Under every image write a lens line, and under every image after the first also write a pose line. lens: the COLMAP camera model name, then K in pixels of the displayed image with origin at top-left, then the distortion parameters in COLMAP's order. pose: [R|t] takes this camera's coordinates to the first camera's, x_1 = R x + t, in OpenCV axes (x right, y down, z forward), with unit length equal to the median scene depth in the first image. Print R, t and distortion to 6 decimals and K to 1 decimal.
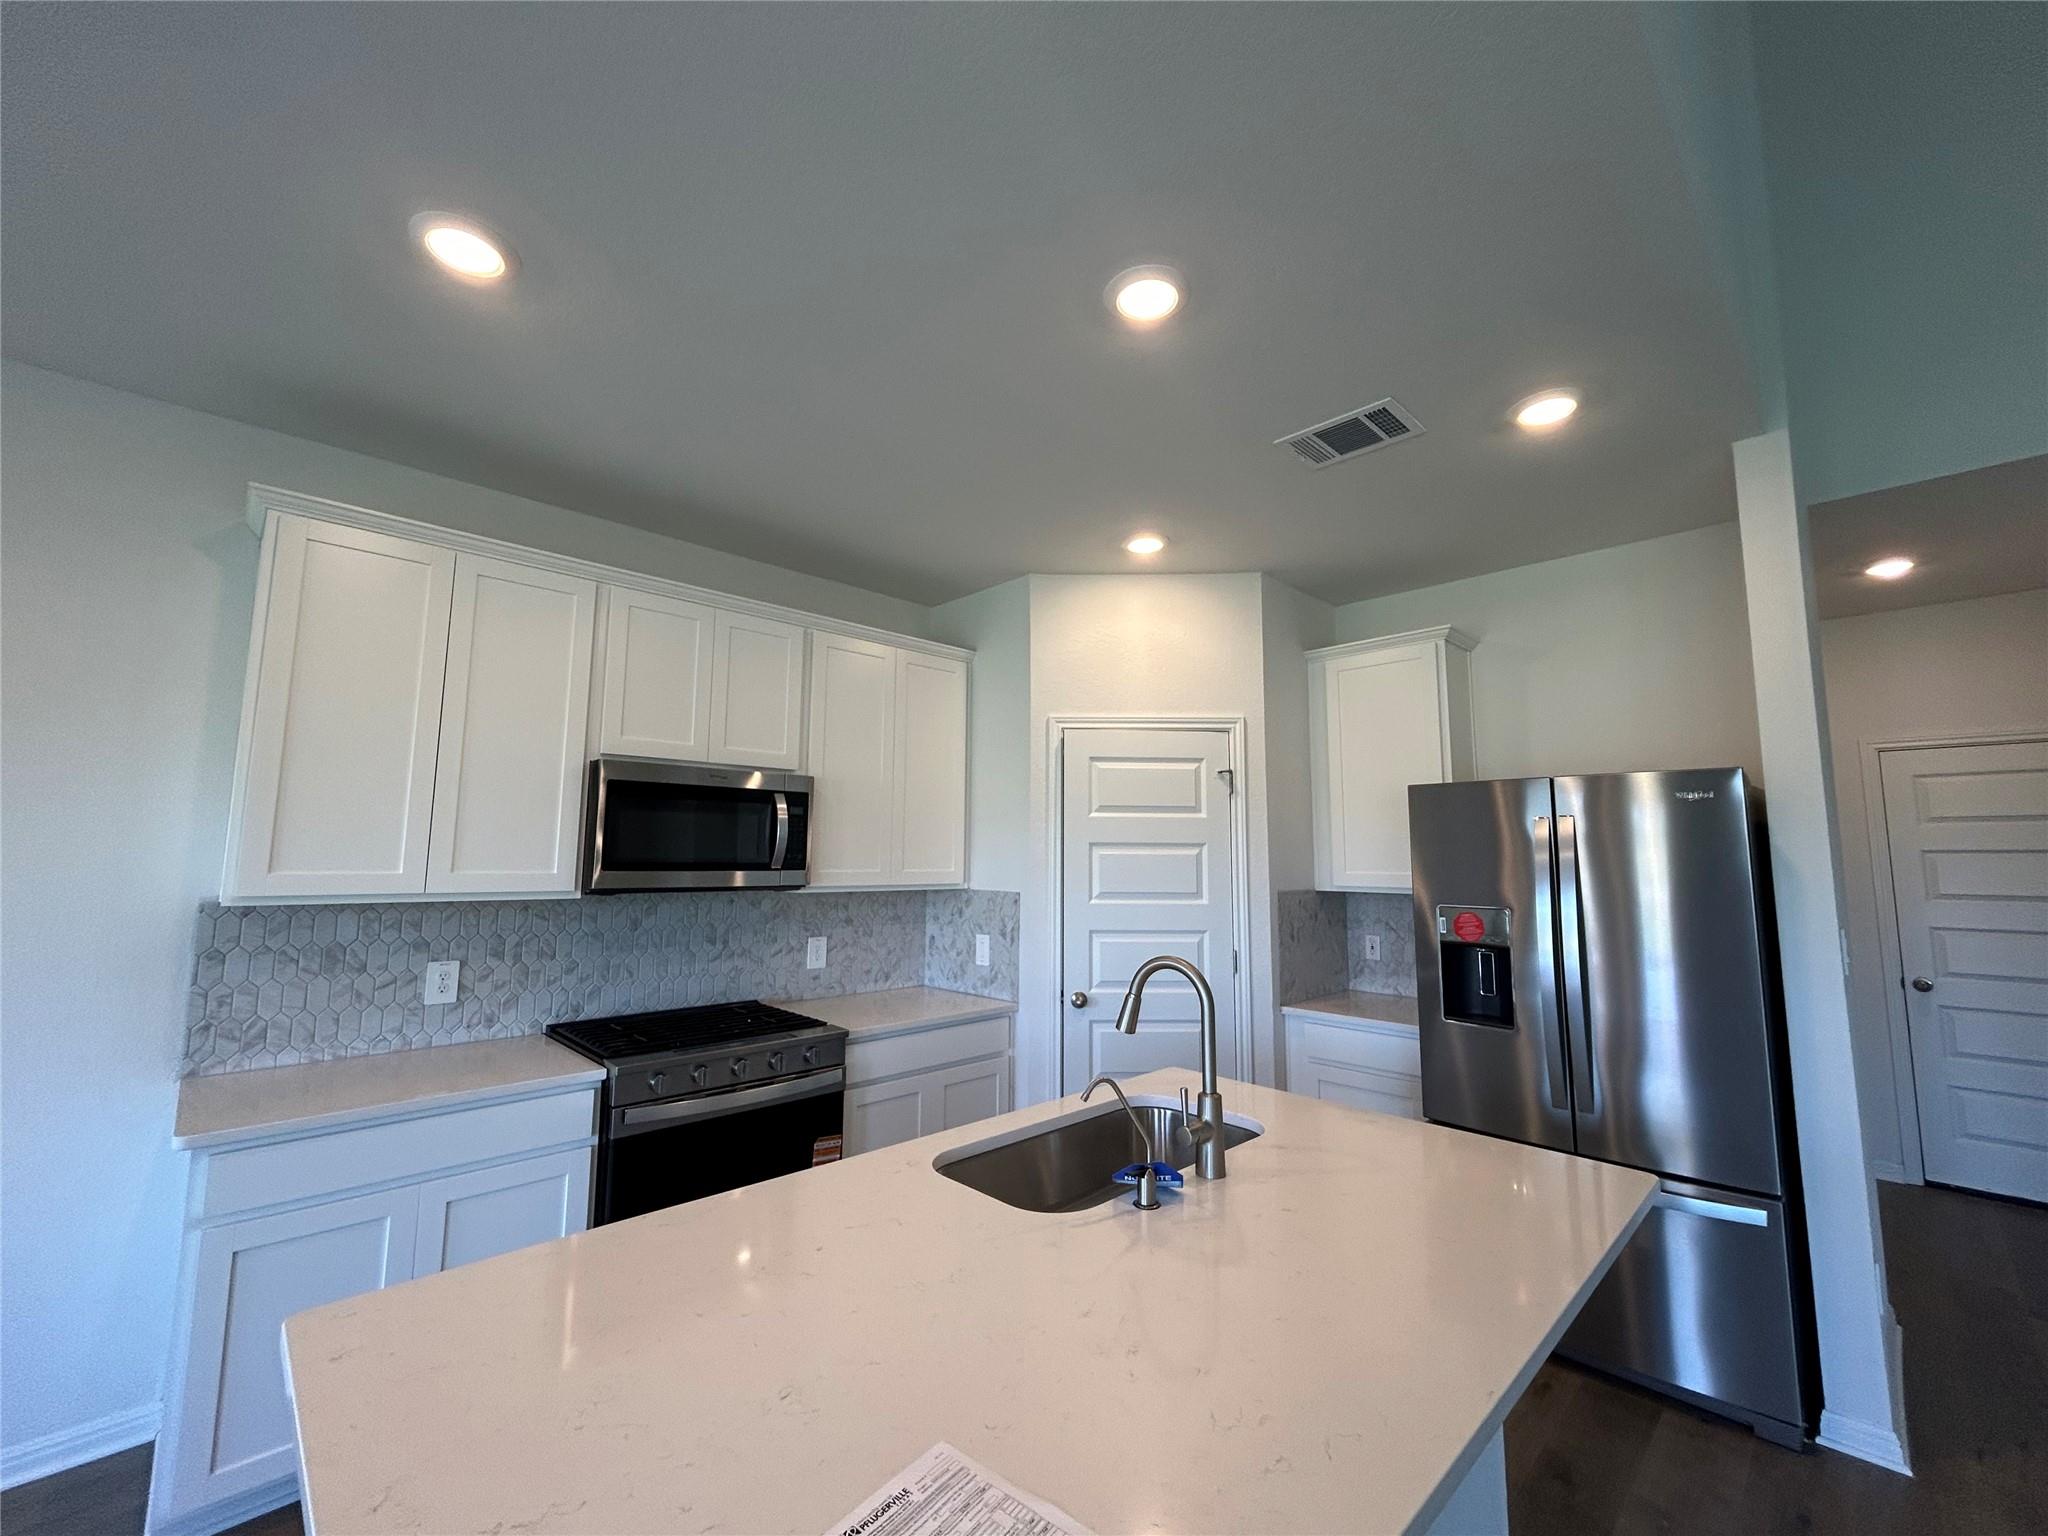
lens RADIAL K [[827.3, 0, 1026.3], [0, 827.3, 766.1], [0, 0, 1]] dist [0.015096, 0.000073]
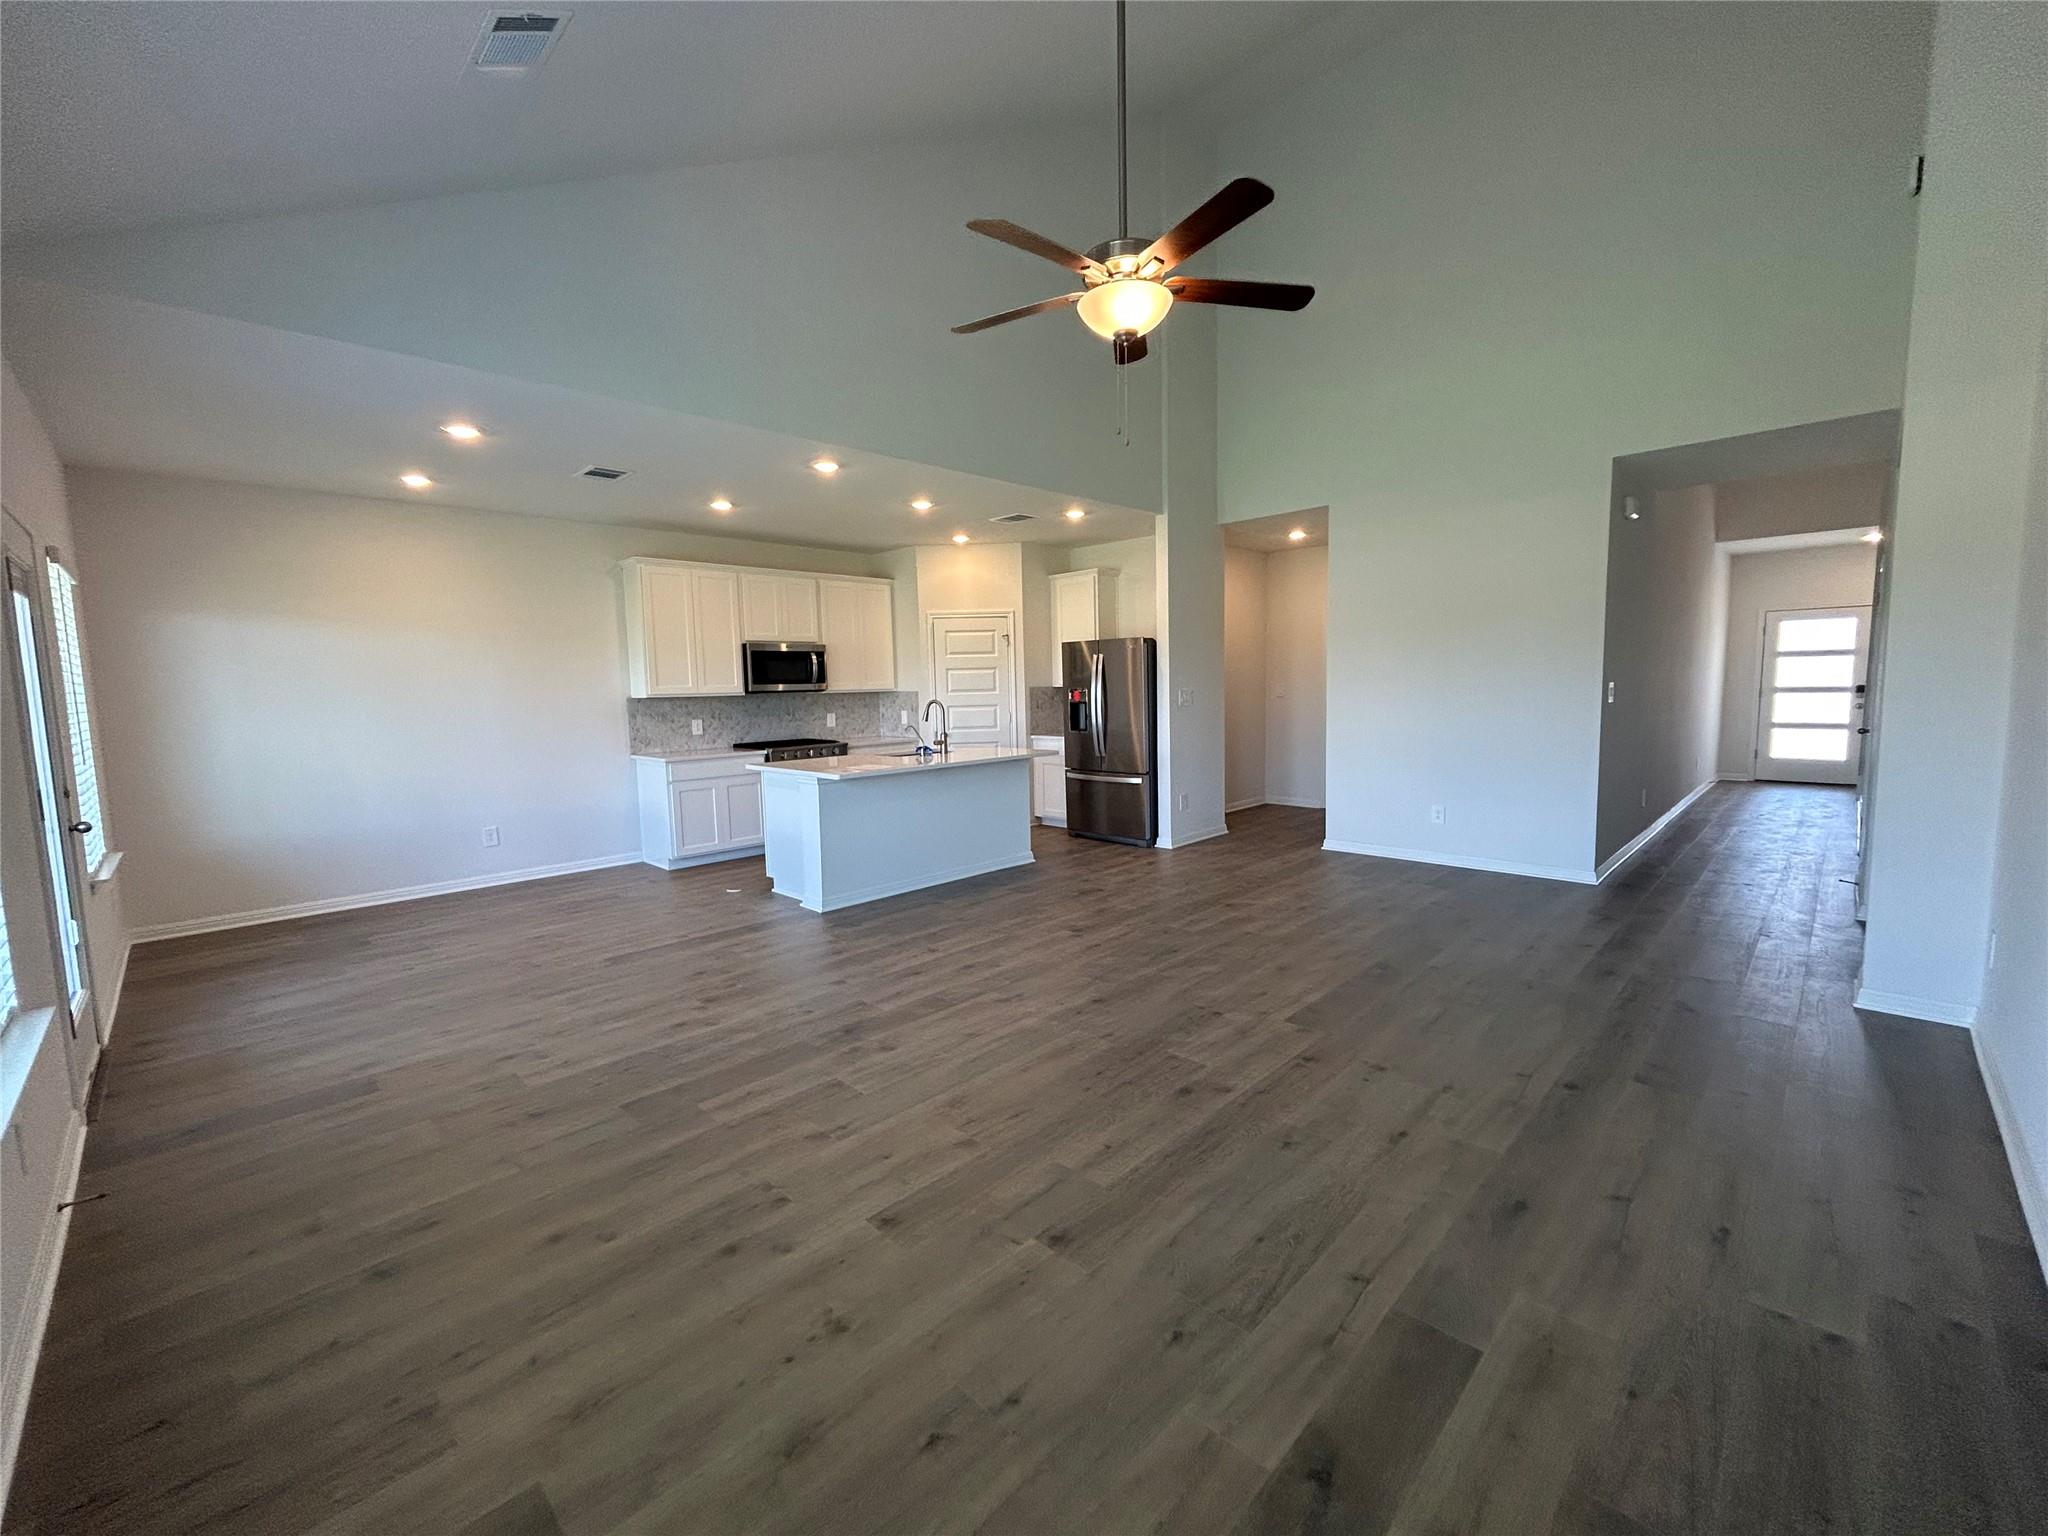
lens RADIAL K [[827.3, 0, 1023.8], [0, 827.3, 768.1], [0, 0, 1]] dist [0.015096, 0.000073]
pose [[0.999461, -0.030825, 0.011307, 0.270978], [0.027681, 0.976285, 0.214710, -0.132395], [-0.017657, -0.214282, 0.976612, -1.383656]]
